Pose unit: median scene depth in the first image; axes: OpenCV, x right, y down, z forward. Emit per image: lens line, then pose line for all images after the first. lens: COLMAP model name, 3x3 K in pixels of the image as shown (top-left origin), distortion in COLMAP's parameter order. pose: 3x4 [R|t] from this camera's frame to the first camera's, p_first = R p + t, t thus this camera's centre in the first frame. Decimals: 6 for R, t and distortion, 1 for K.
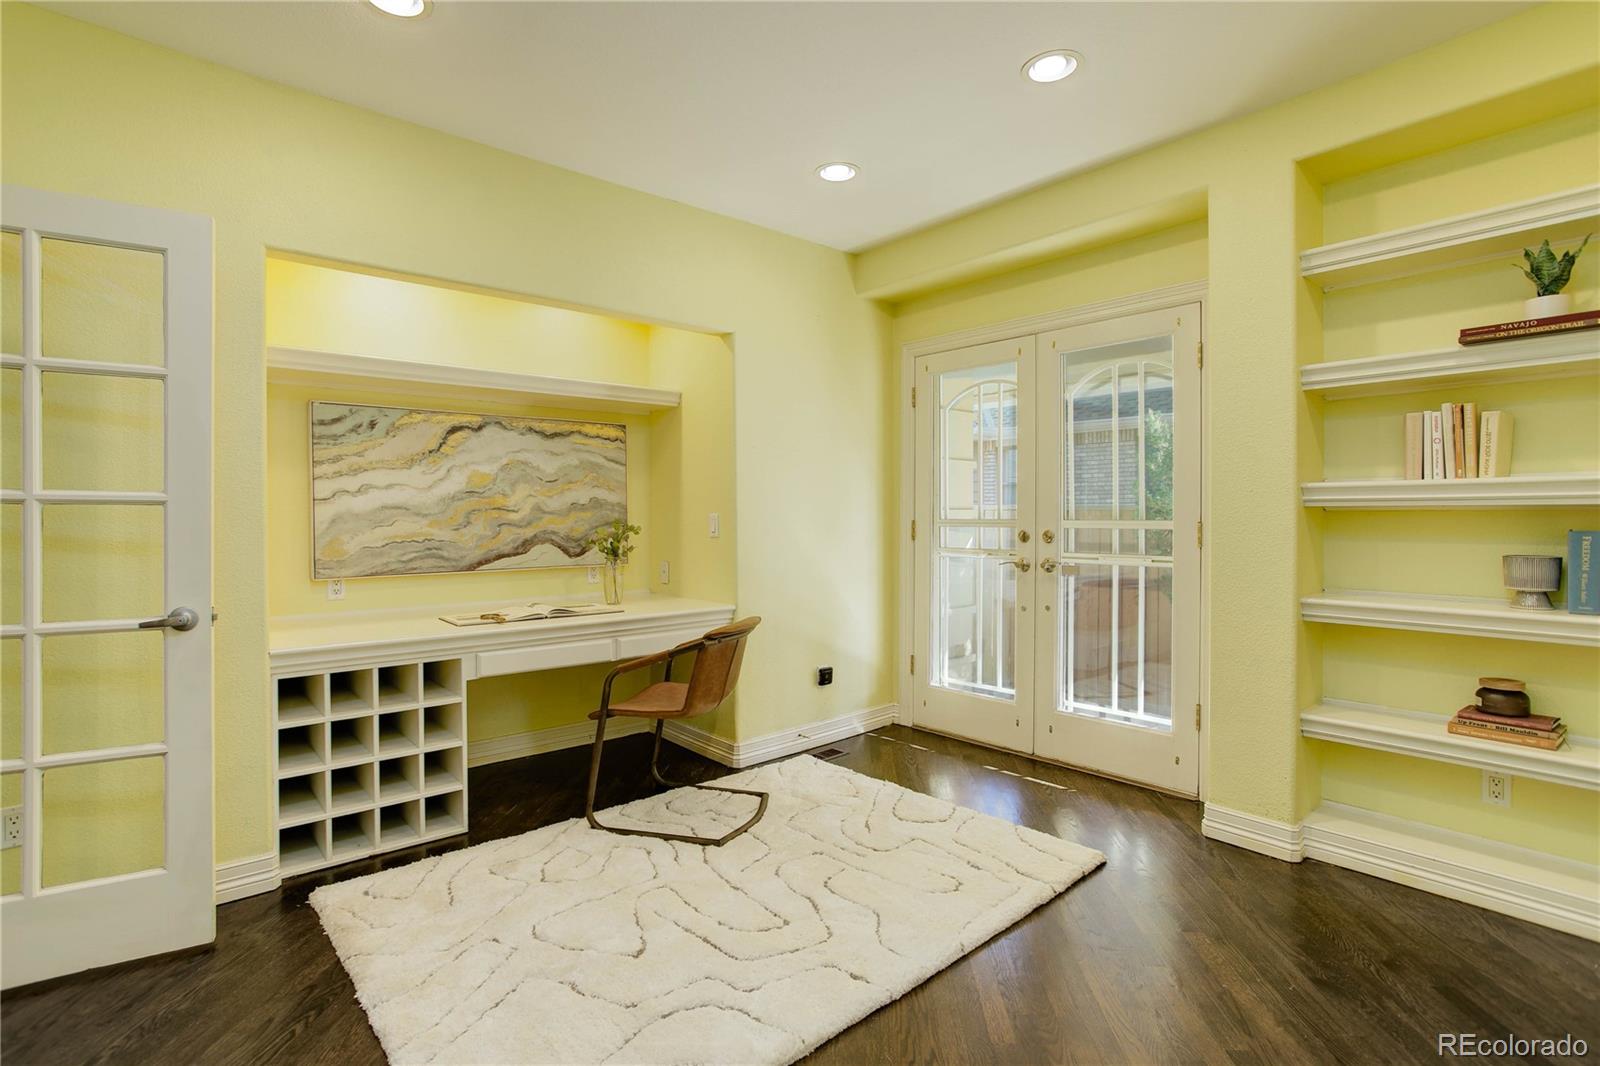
lens RADIAL K [[777.4, 0, 791.8], [0, 777.4, 527.4], [0, 0, 1]] dist [-0.054517, 0.034014]
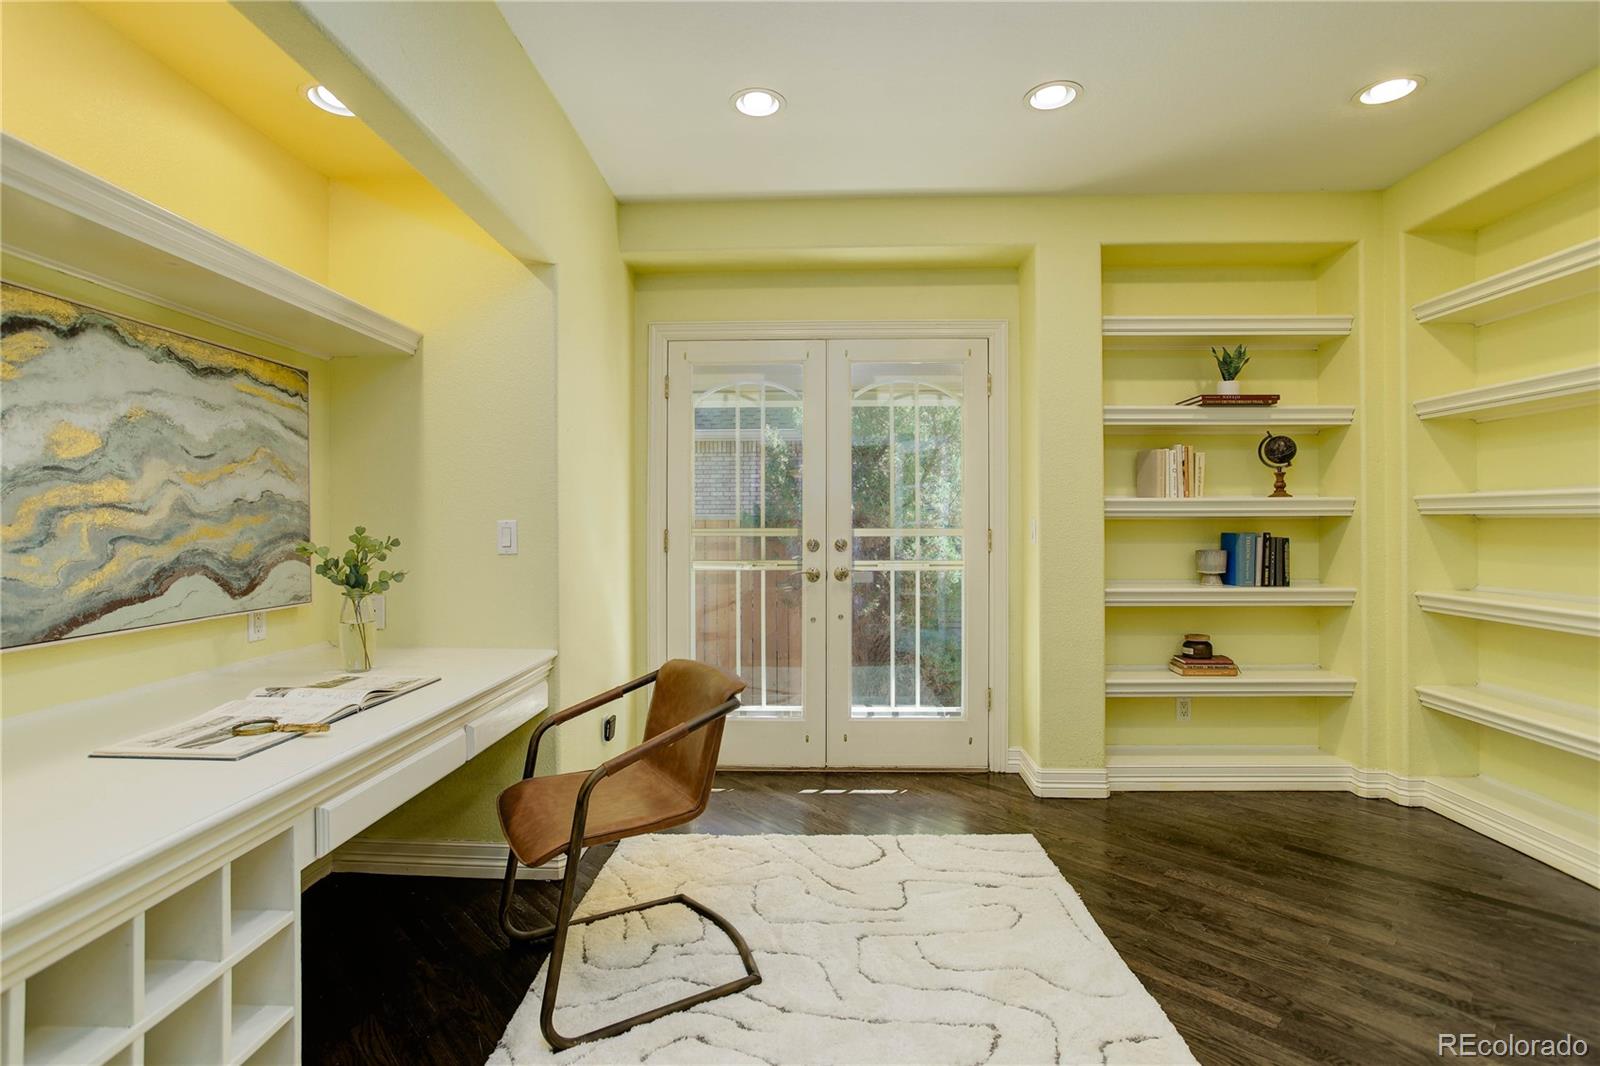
lens RADIAL K [[777.4, 0, 791.8], [0, 777.4, 527.4], [0, 0, 1]] dist [-0.054517, 0.034014]
pose [[0.675407, -0.000138, 0.737445, -0.452836], [0.011301, 0.999884, -0.010164, -0.001199], [-0.737358, 0.015199, 0.675331, 0.372468]]
